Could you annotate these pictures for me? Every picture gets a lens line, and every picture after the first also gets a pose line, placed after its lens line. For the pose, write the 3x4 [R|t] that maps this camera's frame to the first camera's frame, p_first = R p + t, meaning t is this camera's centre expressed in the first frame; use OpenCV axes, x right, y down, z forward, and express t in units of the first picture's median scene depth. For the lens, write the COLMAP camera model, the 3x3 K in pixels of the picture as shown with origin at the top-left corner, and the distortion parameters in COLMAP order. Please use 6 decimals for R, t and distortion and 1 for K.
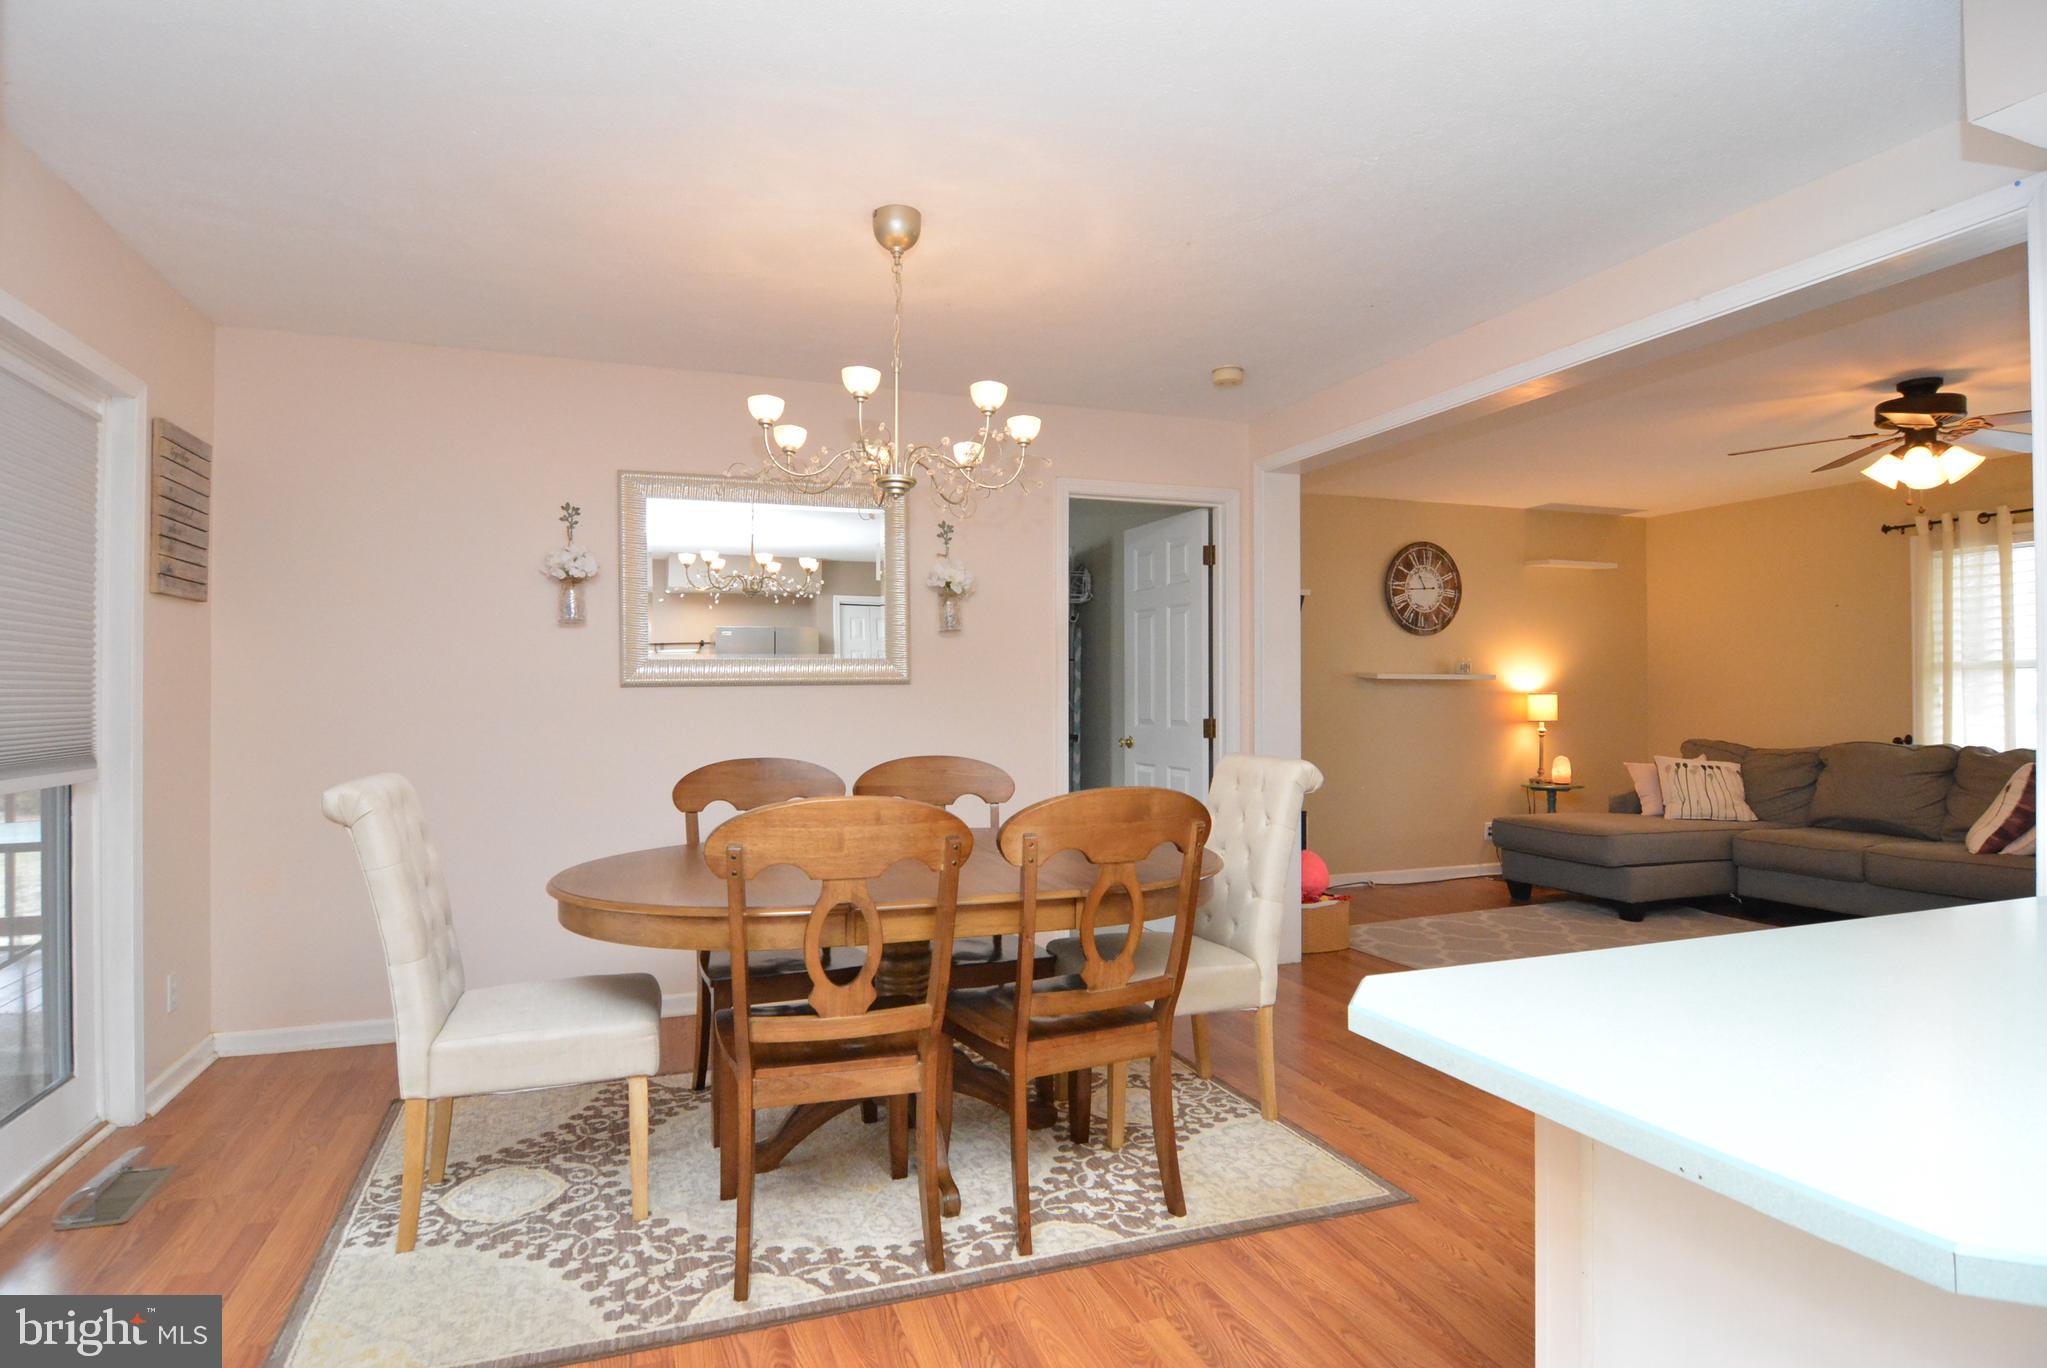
lens RADIAL K [[1095.6, 0, 1020.2], [0, 1095.6, 687.1], [0, 0, 1]] dist [-0.009818, -0.008414]
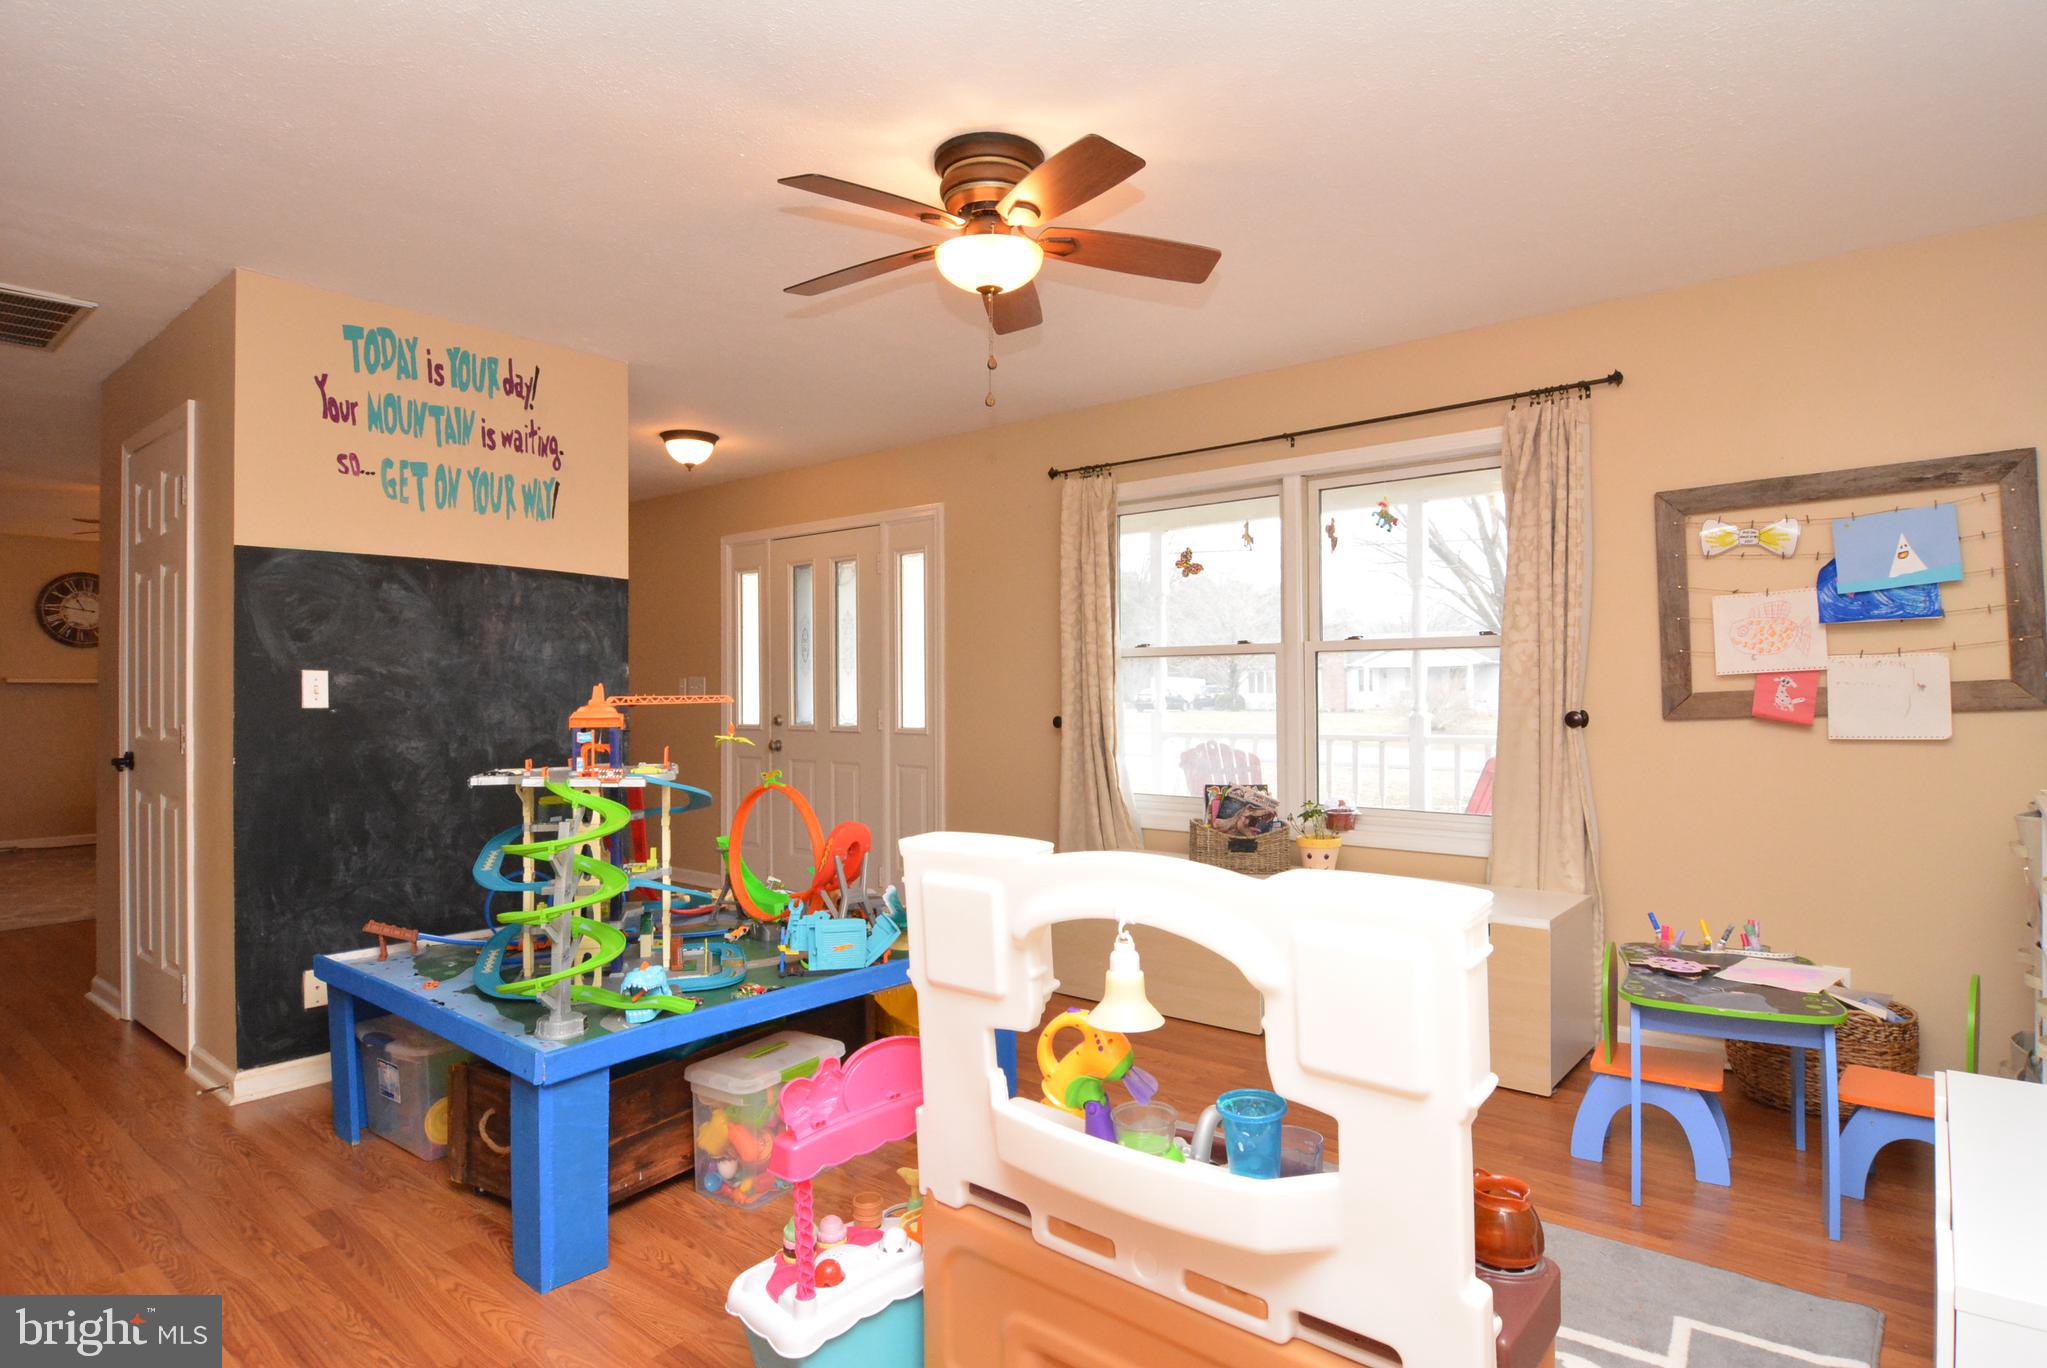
lens RADIAL K [[1095.6, 0, 1024.4], [0, 1095.6, 678.1], [0, 0, 1]] dist [-0.009818, -0.008414]
pose [[0.855097, 0.007568, 0.518412, 0.685501], [-0.002308, 0.999939, -0.010789, -0.001568], [-0.518462, 0.008029, 0.855063, -0.651616]]
